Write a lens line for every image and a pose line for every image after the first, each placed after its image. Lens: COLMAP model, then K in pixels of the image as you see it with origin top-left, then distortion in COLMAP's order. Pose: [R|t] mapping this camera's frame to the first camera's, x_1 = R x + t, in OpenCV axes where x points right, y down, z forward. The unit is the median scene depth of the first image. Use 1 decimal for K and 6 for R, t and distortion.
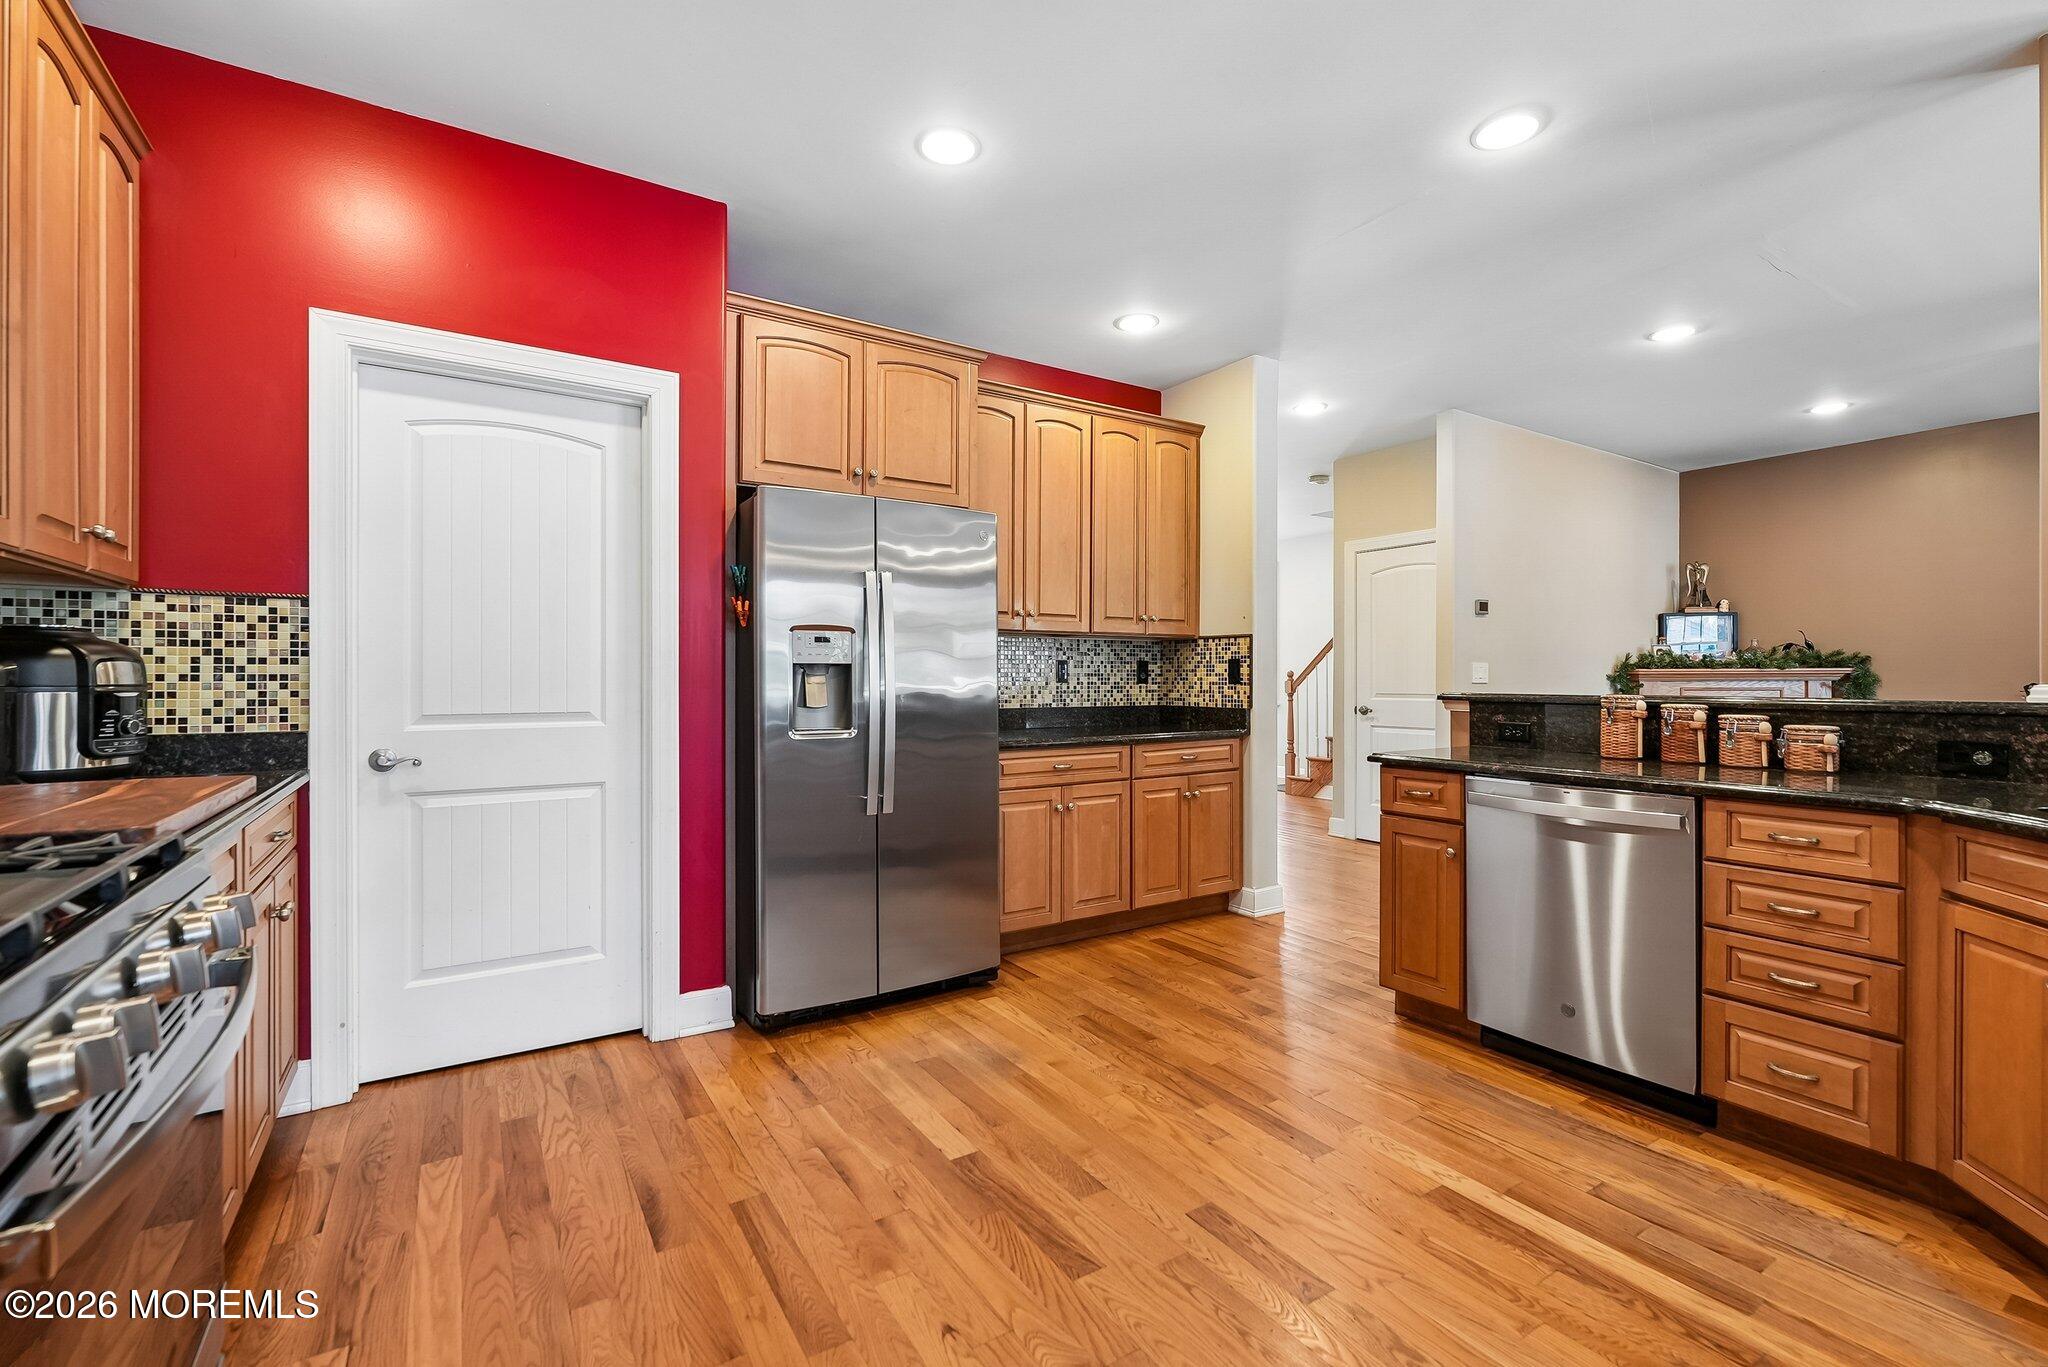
lens RADIAL K [[880.5, 0, 1019.5], [0, 880.5, 677.4], [0, 0, 1]] dist [-0.002391, -0.000531]
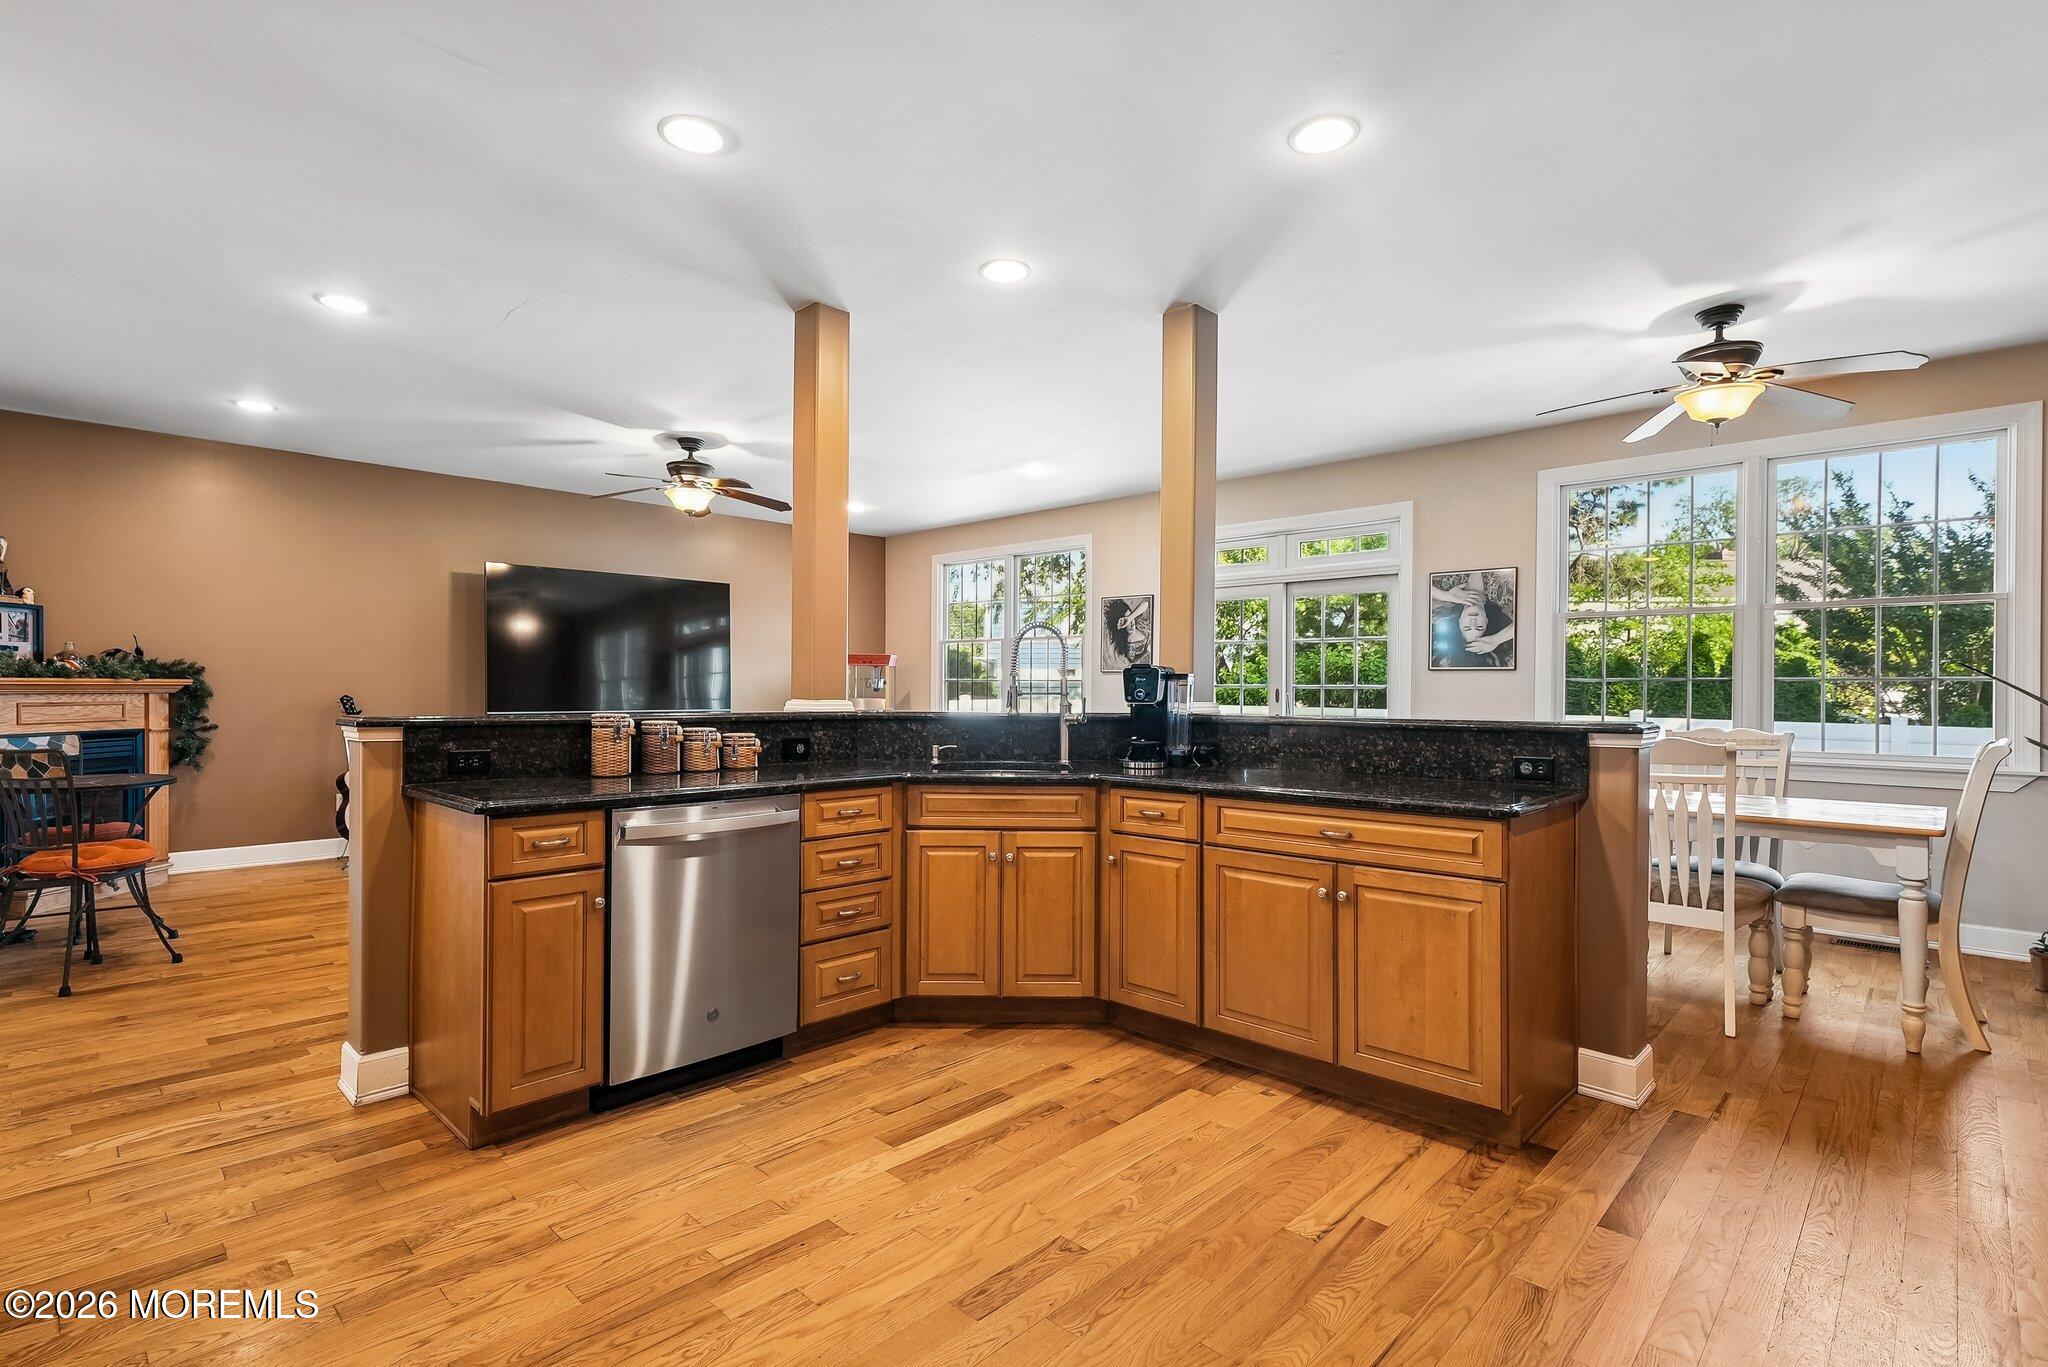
lens RADIAL K [[964.0, 0, 1016.4], [0, 964.0, 690.7], [0, 0, 1]] dist [-0.000531, -0.000438]
pose [[-0.230441, -0.002180, 0.973084, -0.489701], [-0.006766, 0.999977, 0.000637, -0.009983], [-0.973063, -0.006437, -0.230451, 0.776721]]
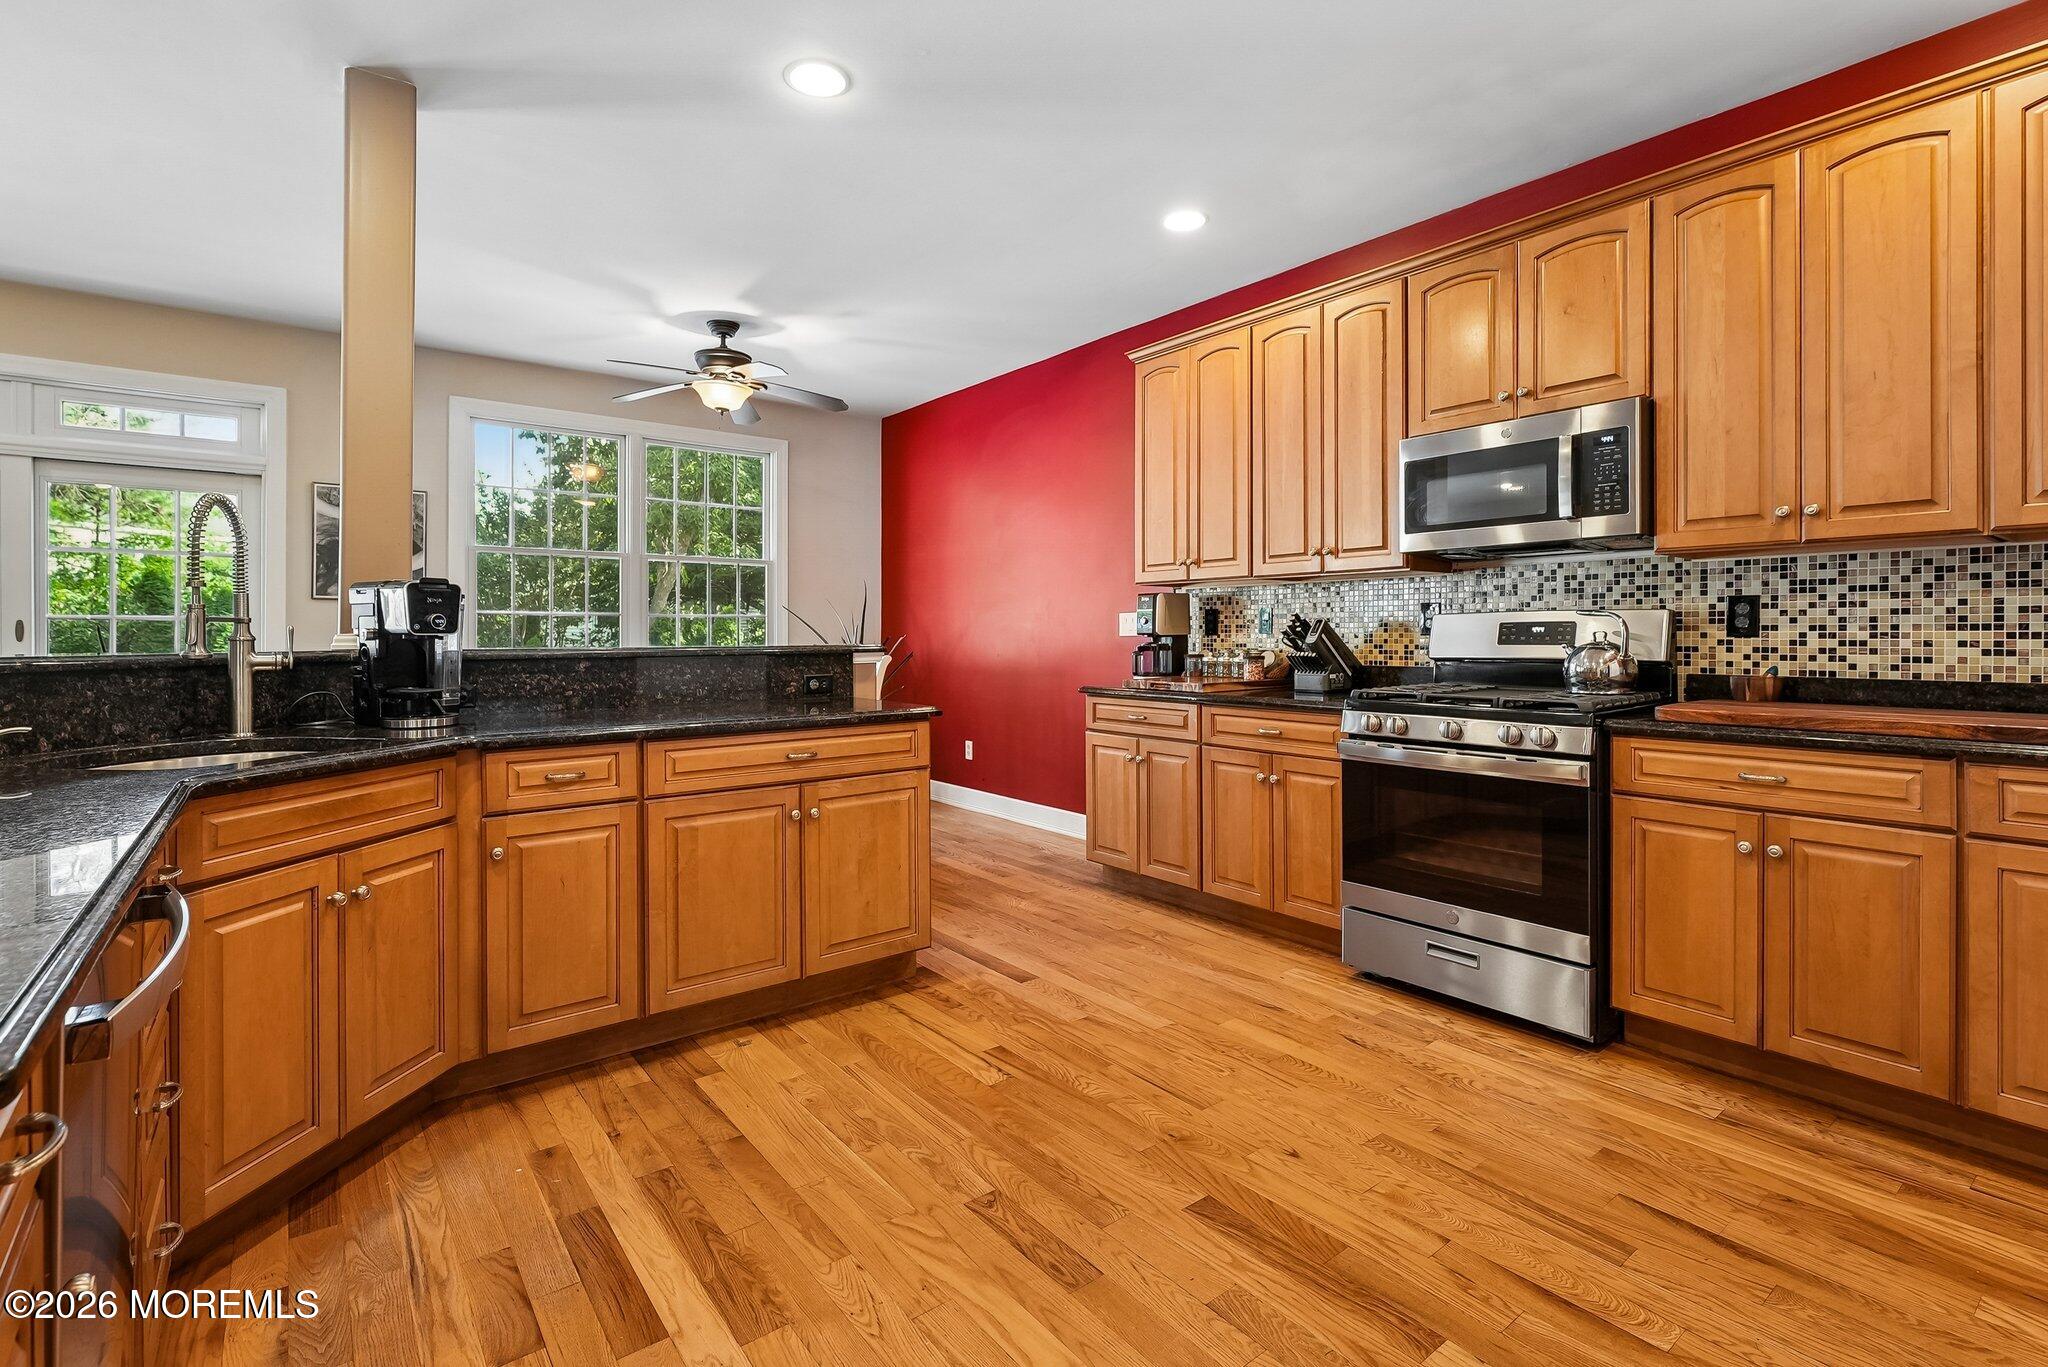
lens RADIAL K [[942.4, 0, 1013.8], [0, 942.4, 634.9], [0, 0, 1]] dist [0.000566, -0.000568]
pose [[-0.996278, 0.000109, -0.086194, 0.228230], [0.000113, 1.000000, -0.000044, 0.006420], [0.086193, -0.000054, -0.996278, 1.226398]]
